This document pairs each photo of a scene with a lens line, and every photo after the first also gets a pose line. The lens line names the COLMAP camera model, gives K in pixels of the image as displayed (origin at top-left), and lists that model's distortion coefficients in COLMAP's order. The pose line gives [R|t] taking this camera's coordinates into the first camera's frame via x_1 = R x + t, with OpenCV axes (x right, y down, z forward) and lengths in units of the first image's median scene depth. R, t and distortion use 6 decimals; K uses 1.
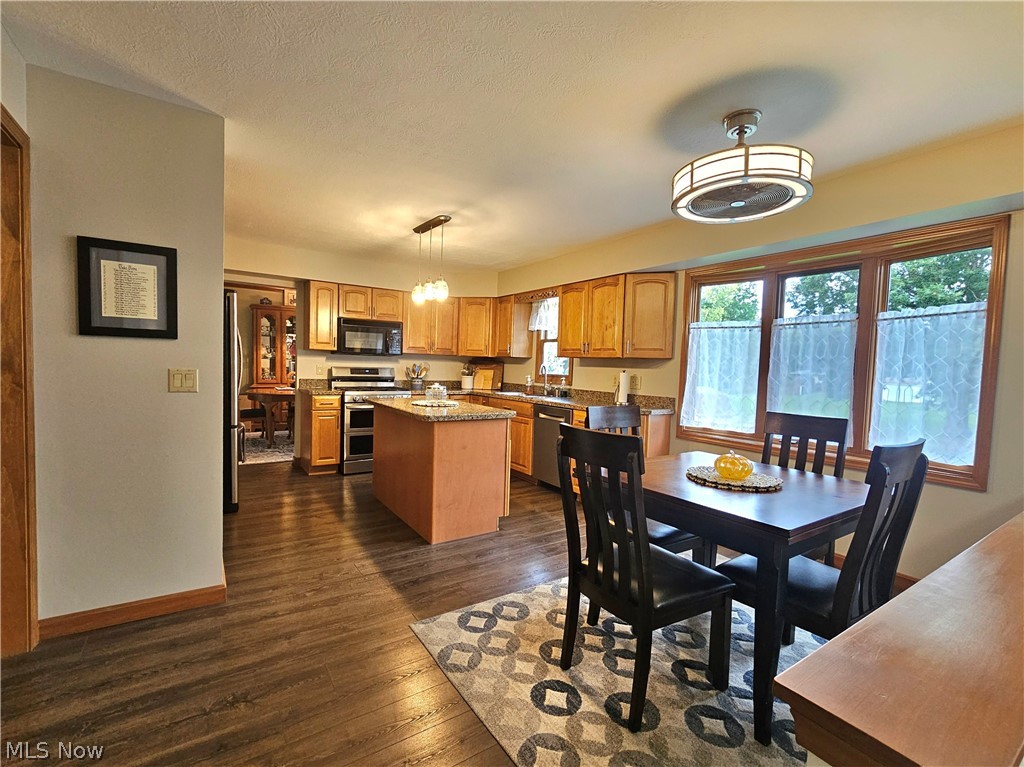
lens RADIAL K [[430.3, 0, 509.3], [0, 430.3, 385.2], [0, 0, 1]] dist [-0.000119, 0.000034]
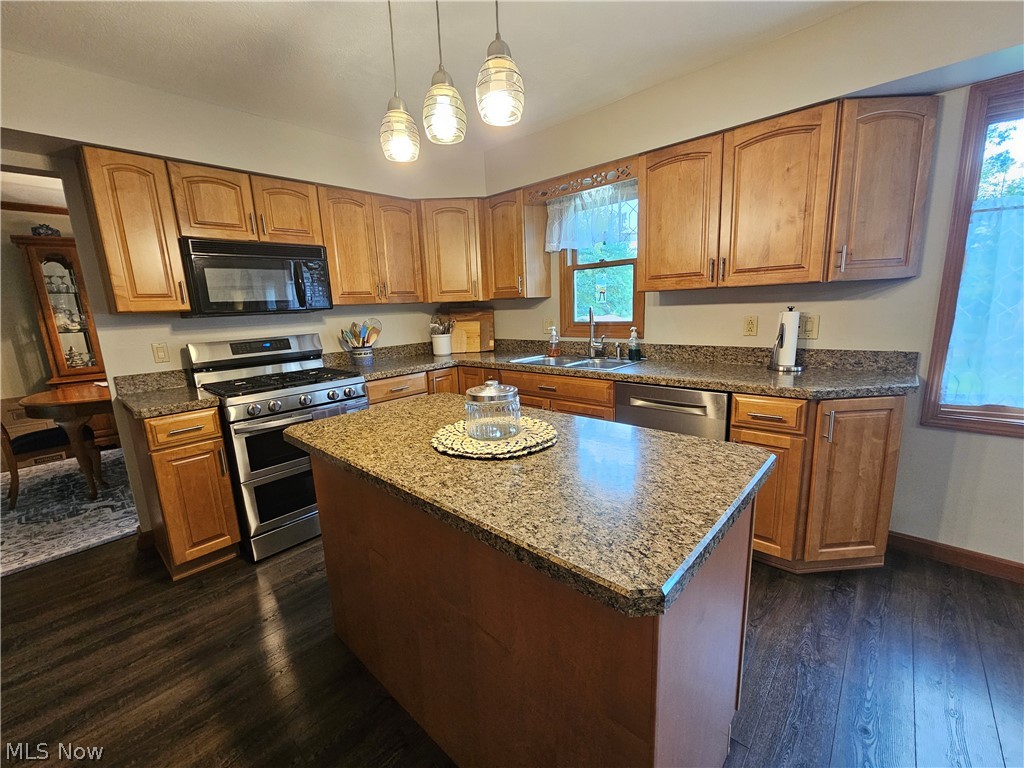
lens RADIAL K [[416.3, 0, 512.0], [0, 416.3, 384.0], [0, 0, 1]] dist [-0.001721, -0.000119]
pose [[0.969349, -0.115930, 0.216617, -0.160030], [0.084640, 0.985277, 0.148547, -0.036884], [-0.230649, -0.125660, 0.964889, 0.448016]]
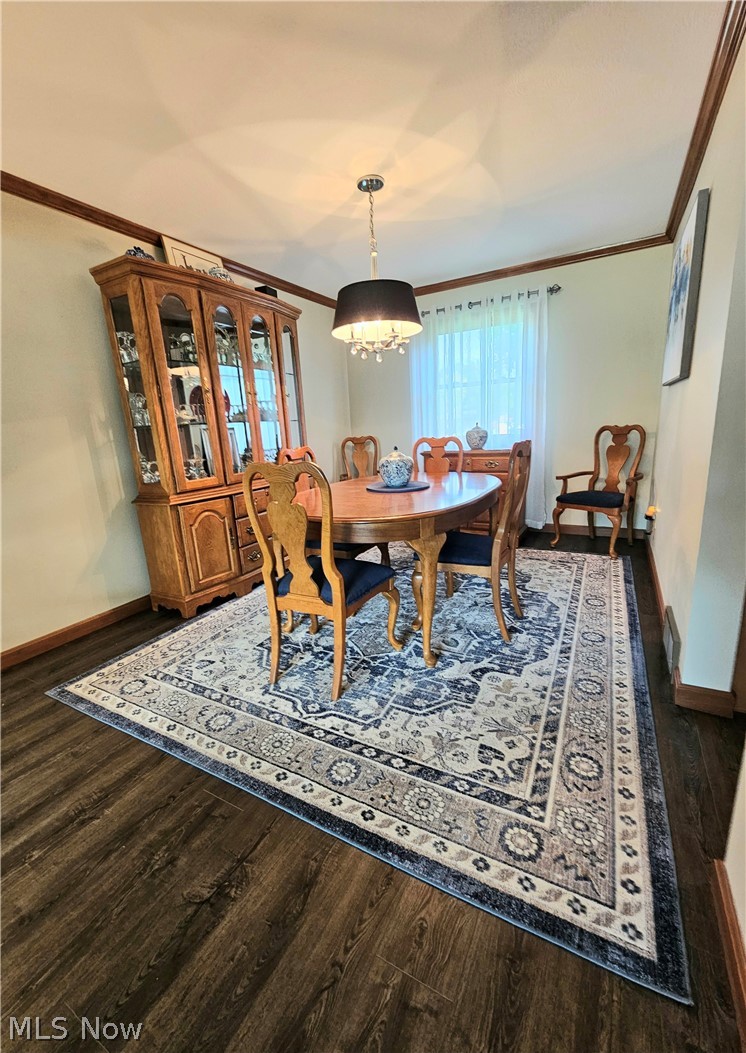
lens RADIAL K [[428.4, 0, 373.0], [0, 428.4, 526.5], [0, 0, 1]] dist [-0.000510, -0.000016]
pose [[0.887316, -0.181629, 0.423887, -0.884626], [0.102102, 0.973736, 0.203502, -0.049797], [-0.449716, -0.137290, 0.882557, 0.862957]]
